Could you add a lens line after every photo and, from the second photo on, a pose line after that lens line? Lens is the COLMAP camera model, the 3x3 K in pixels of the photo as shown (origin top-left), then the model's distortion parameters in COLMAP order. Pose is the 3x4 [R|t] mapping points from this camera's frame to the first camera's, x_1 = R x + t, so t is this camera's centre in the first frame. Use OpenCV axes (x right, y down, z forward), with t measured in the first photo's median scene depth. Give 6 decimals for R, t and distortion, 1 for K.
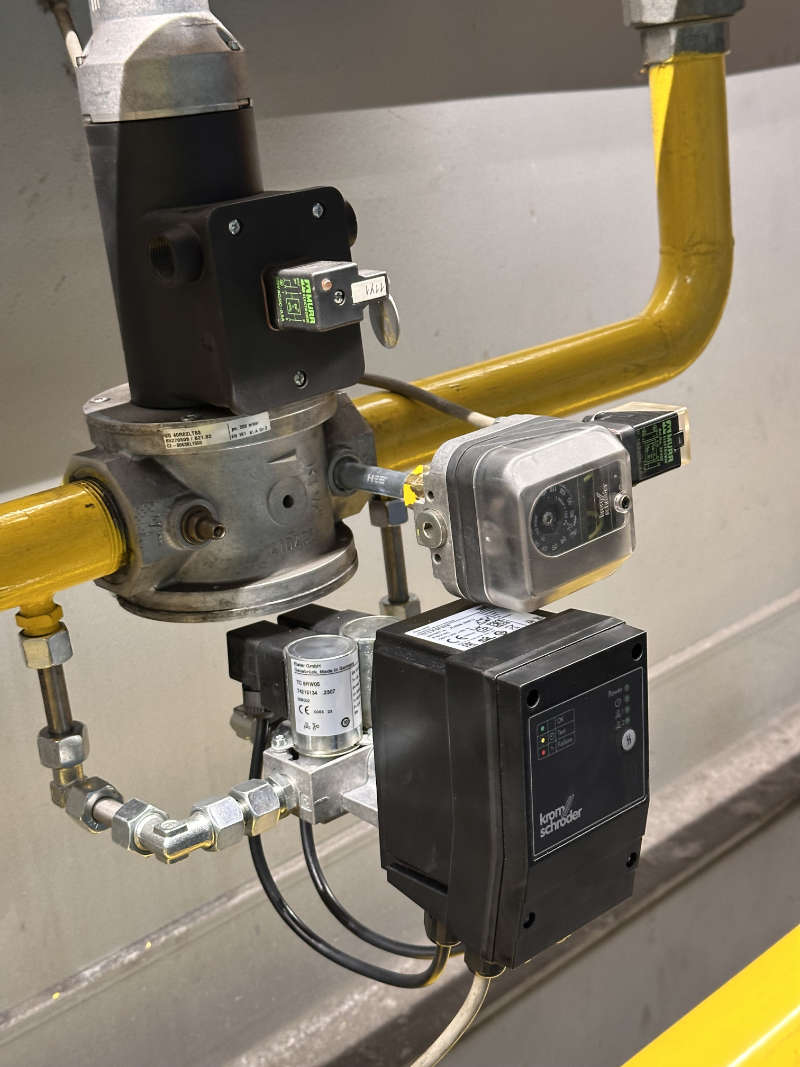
lens RADIAL K [[1498.1, 0, 400.0], [0, 1498.1, 533.5], [0, 0, 1]] dist [0.169859, -0.151264]
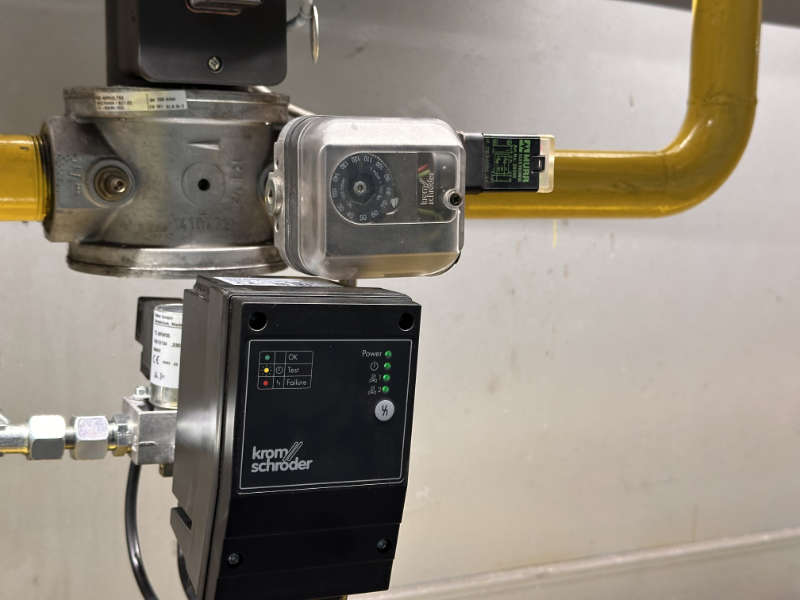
lens RADIAL K [[1123.2, 0, 400.0], [0, 1123.2, 300.0], [0, 0, 1]] dist [0.169859, -0.151264]
pose [[0.944854, 0.164154, -0.283379, 0.330376], [-0.208522, 0.968784, -0.134073, 0.150806], [0.252525, 0.185770, 0.949590, 0.266976]]
